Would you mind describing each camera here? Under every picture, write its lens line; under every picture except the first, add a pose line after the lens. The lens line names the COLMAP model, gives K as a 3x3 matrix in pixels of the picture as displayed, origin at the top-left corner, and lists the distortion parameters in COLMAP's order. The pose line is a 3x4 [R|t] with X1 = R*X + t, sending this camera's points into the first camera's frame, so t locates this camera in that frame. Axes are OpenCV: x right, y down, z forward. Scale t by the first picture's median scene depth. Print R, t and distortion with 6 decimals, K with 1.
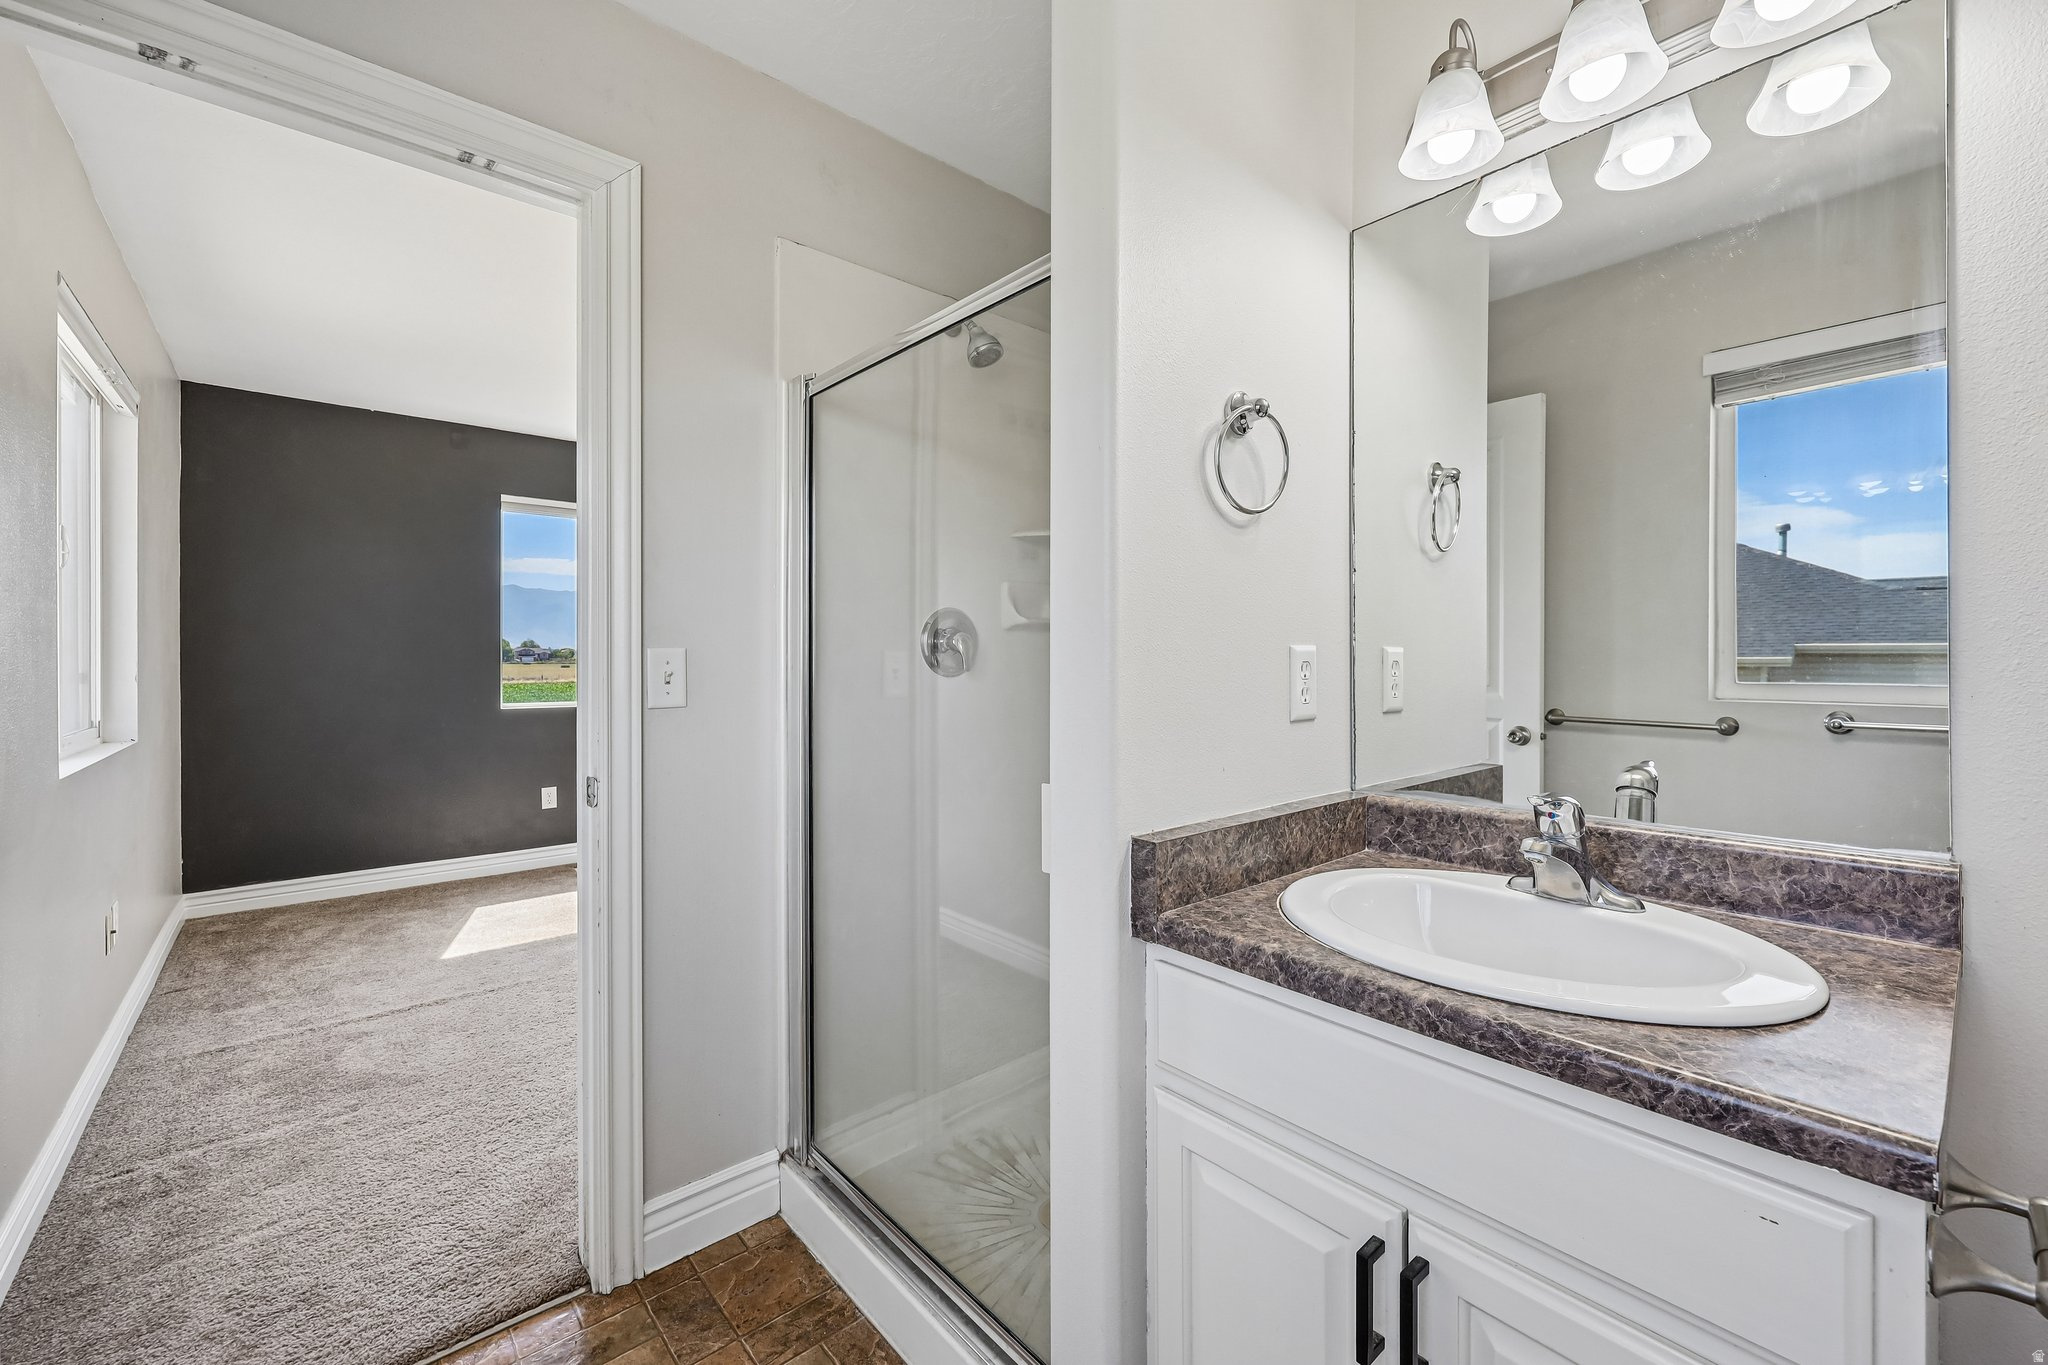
lens RADIAL K [[811.8, 0, 1008.0], [0, 811.8, 672.8], [0, 0, 1]] dist [-0.000290, -0.003164]
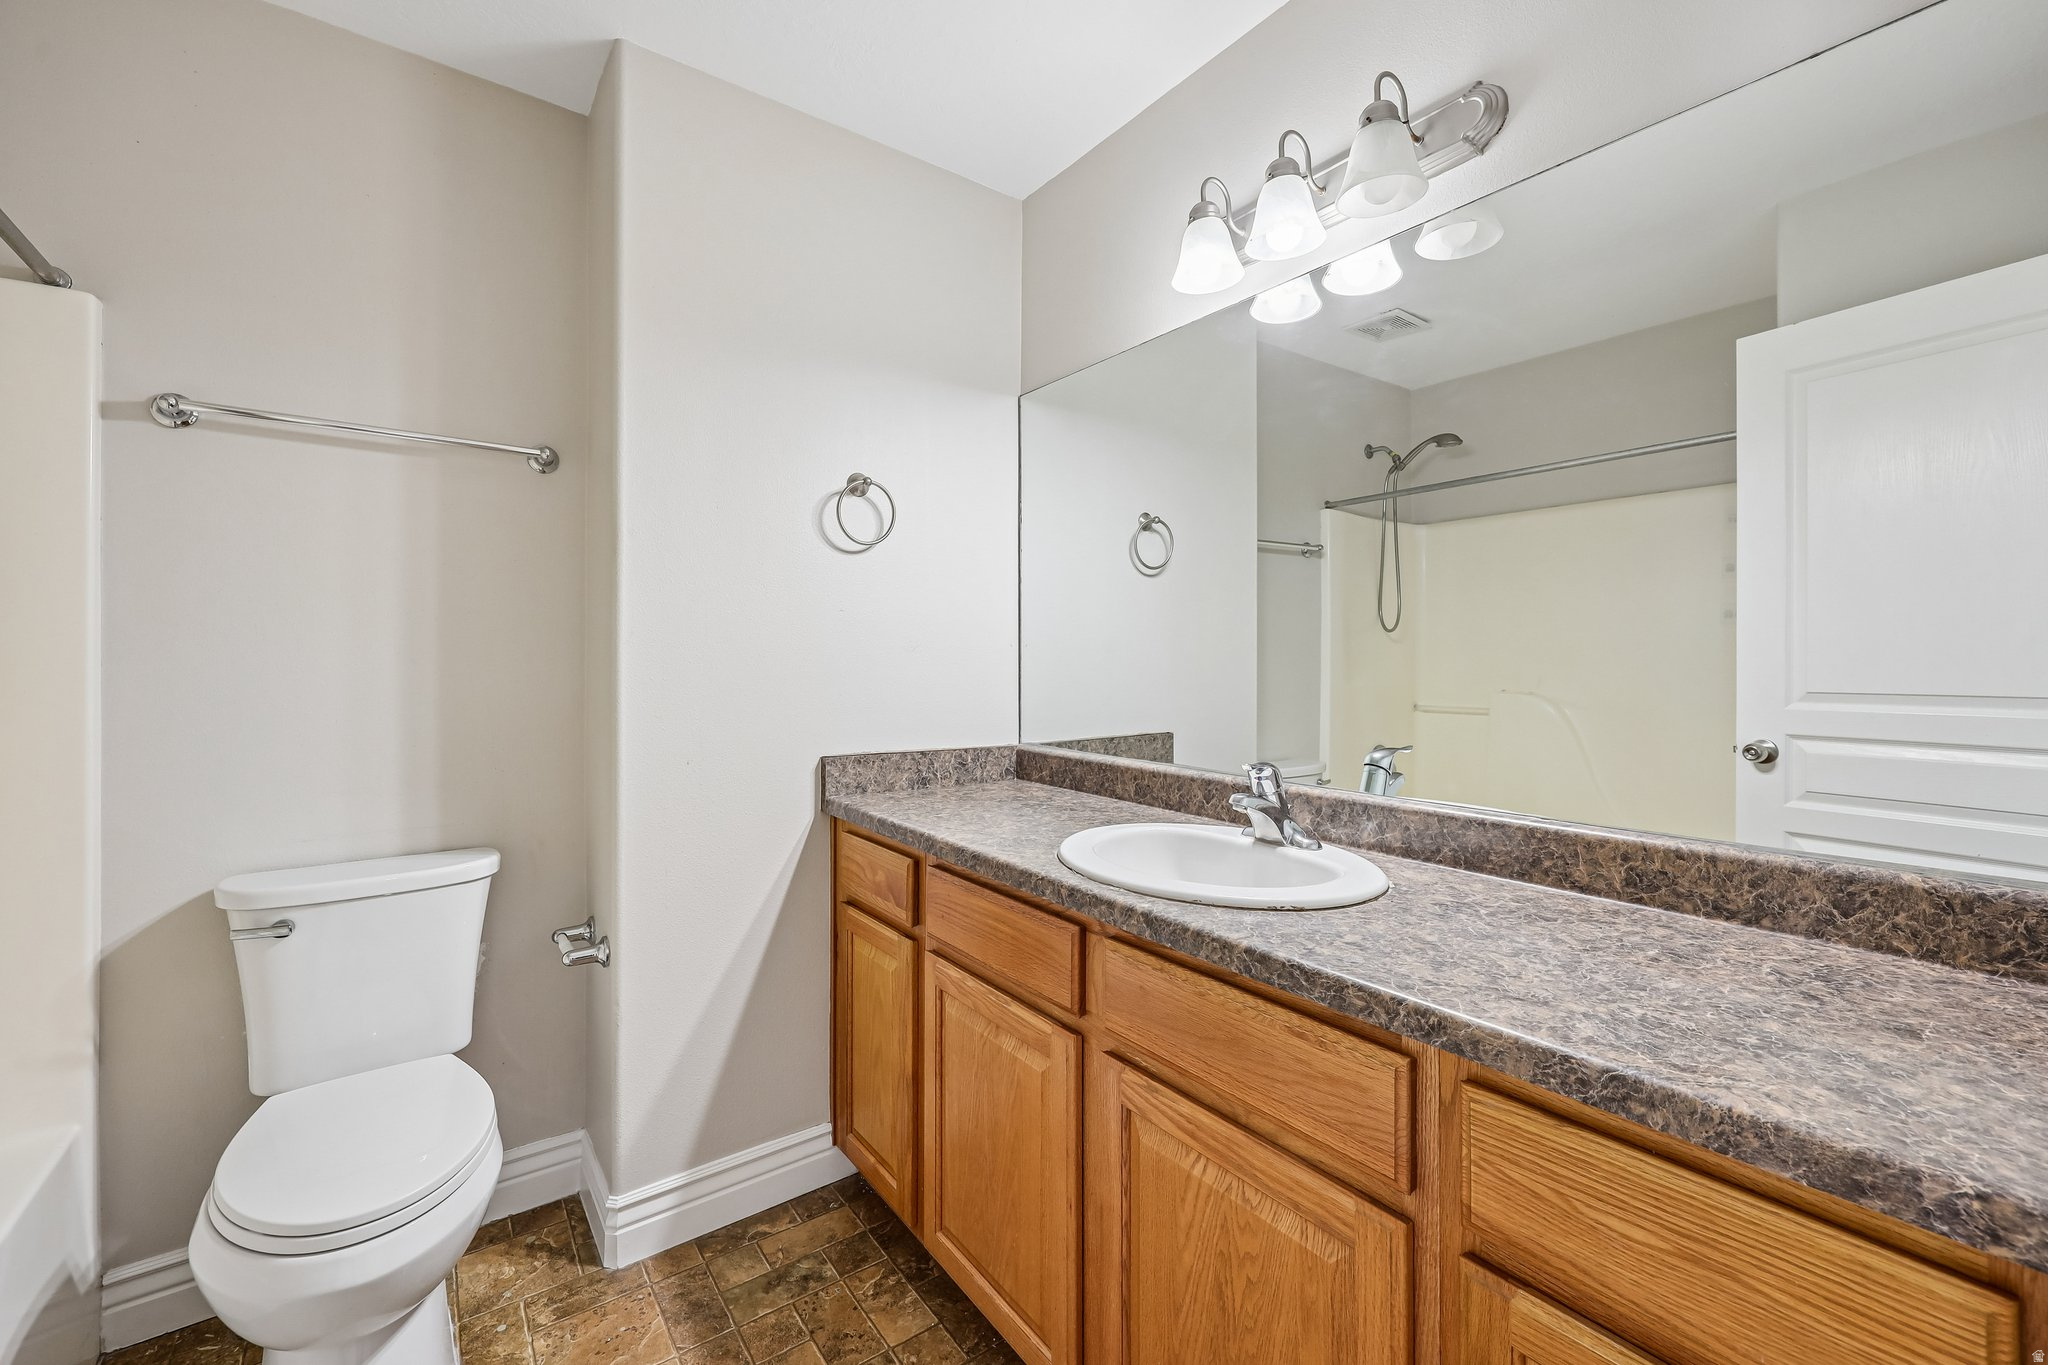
lens RADIAL K [[830.5, 0, 1022.5], [0, 830.5, 656.5], [0, 0, 1]] dist [-0.000903, 0.000270]
pose [[0.998963, 0.020441, -0.040684, 0.193184], [-0.021195, 0.999610, -0.018179, 0.006983], [0.040296, 0.019023, 0.999007, -0.190923]]
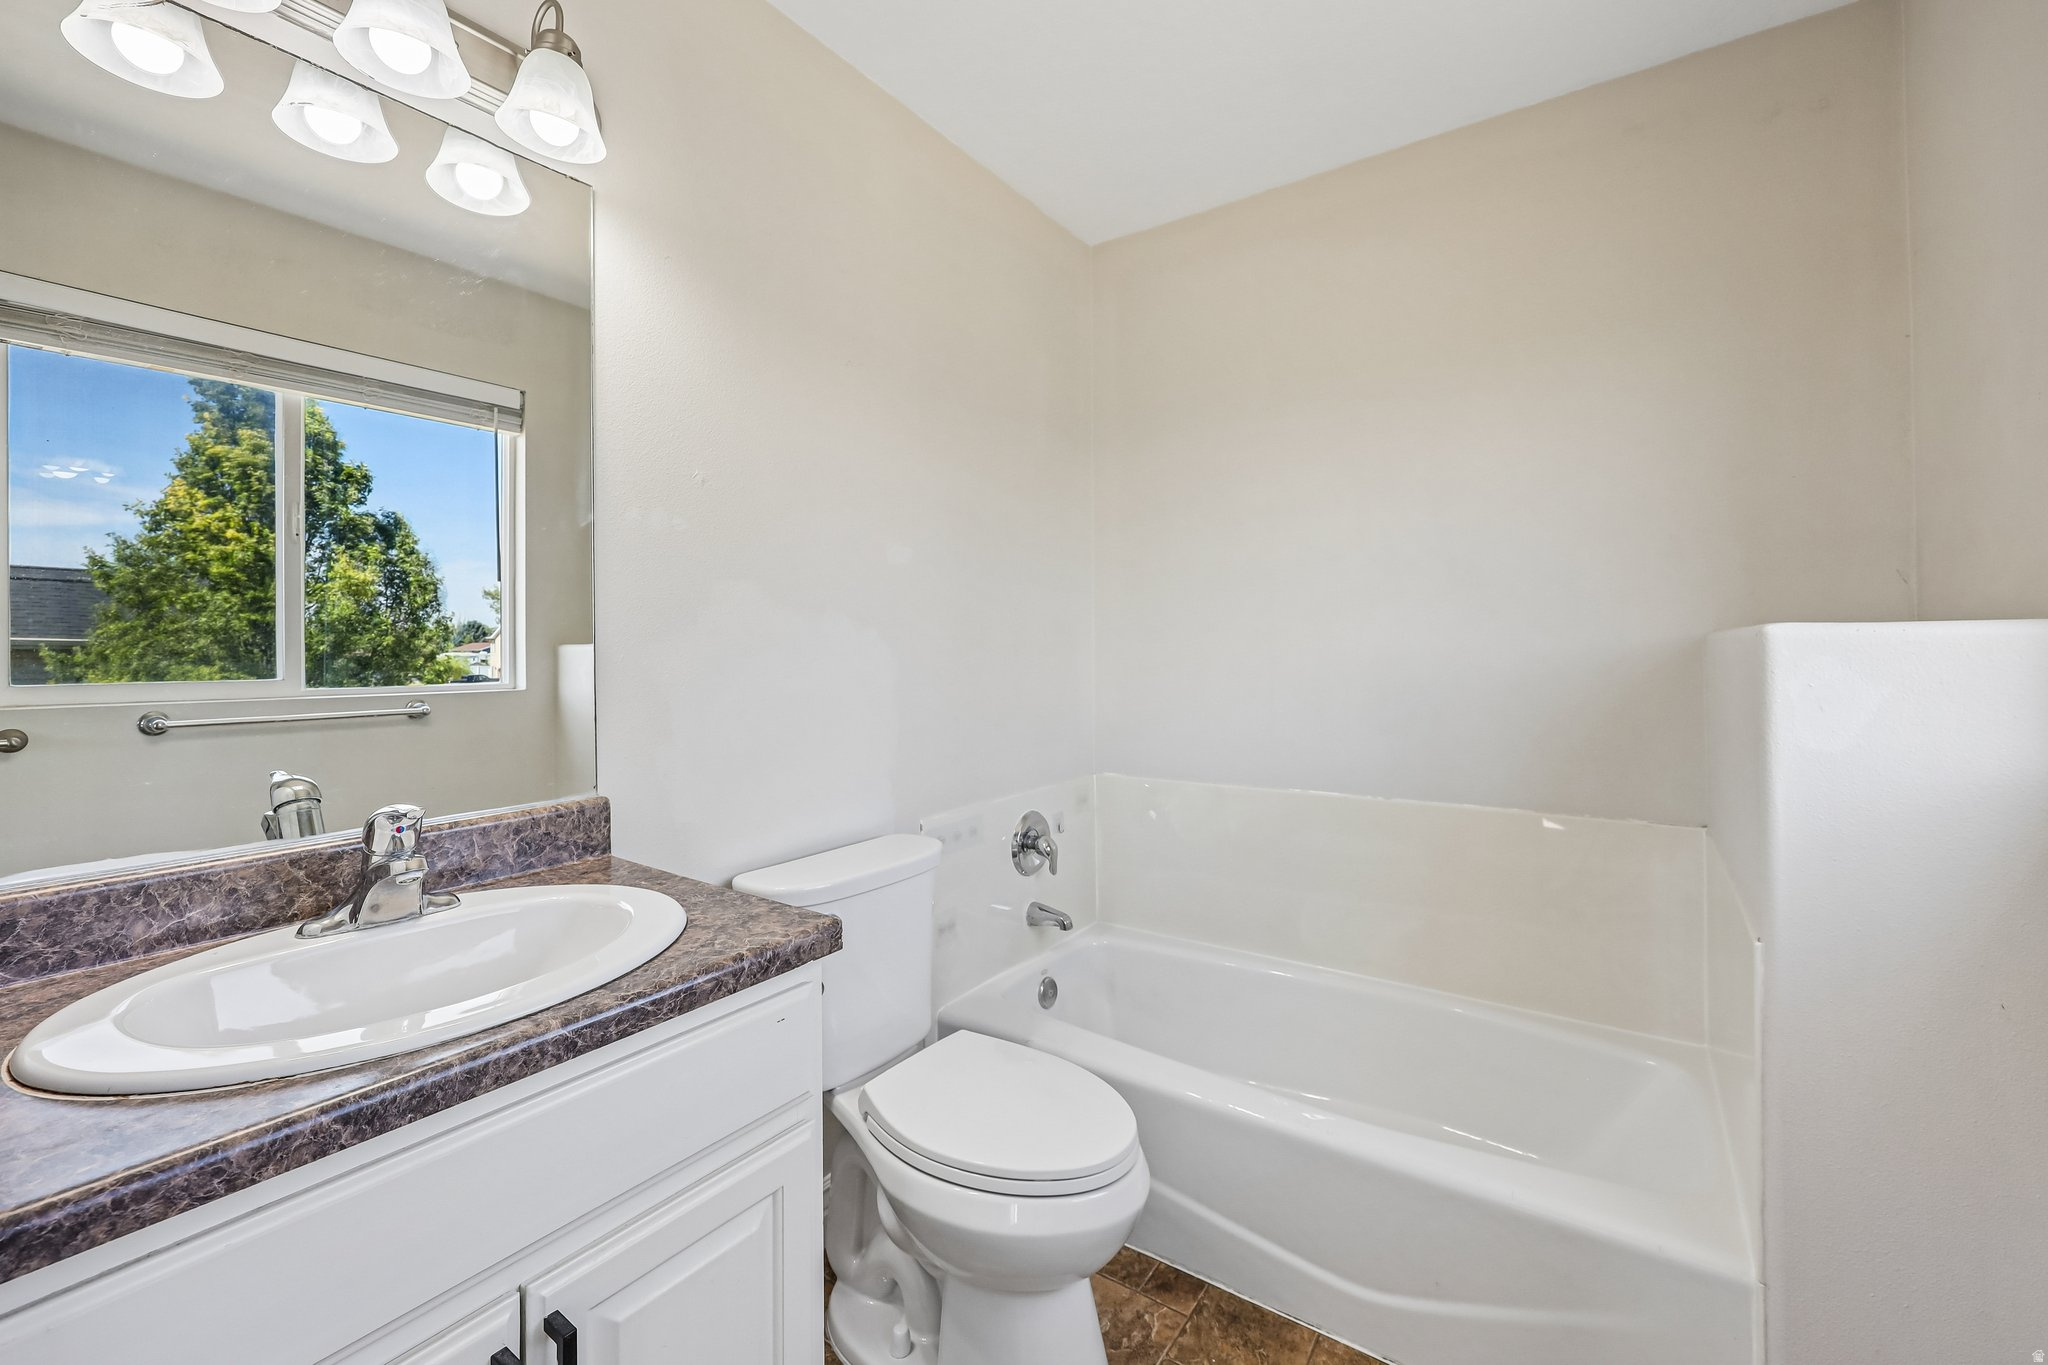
lens RADIAL K [[855.5, 0, 1026.3], [0, 855.5, 654.2], [0, 0, 1]] dist [0.008712, 0.000183]
pose [[-0.256159, -0.005015, 0.966622, -0.505031], [0.023589, 0.999656, 0.011438, -0.018179], [-0.966347, 0.025732, -0.255952, 0.636878]]
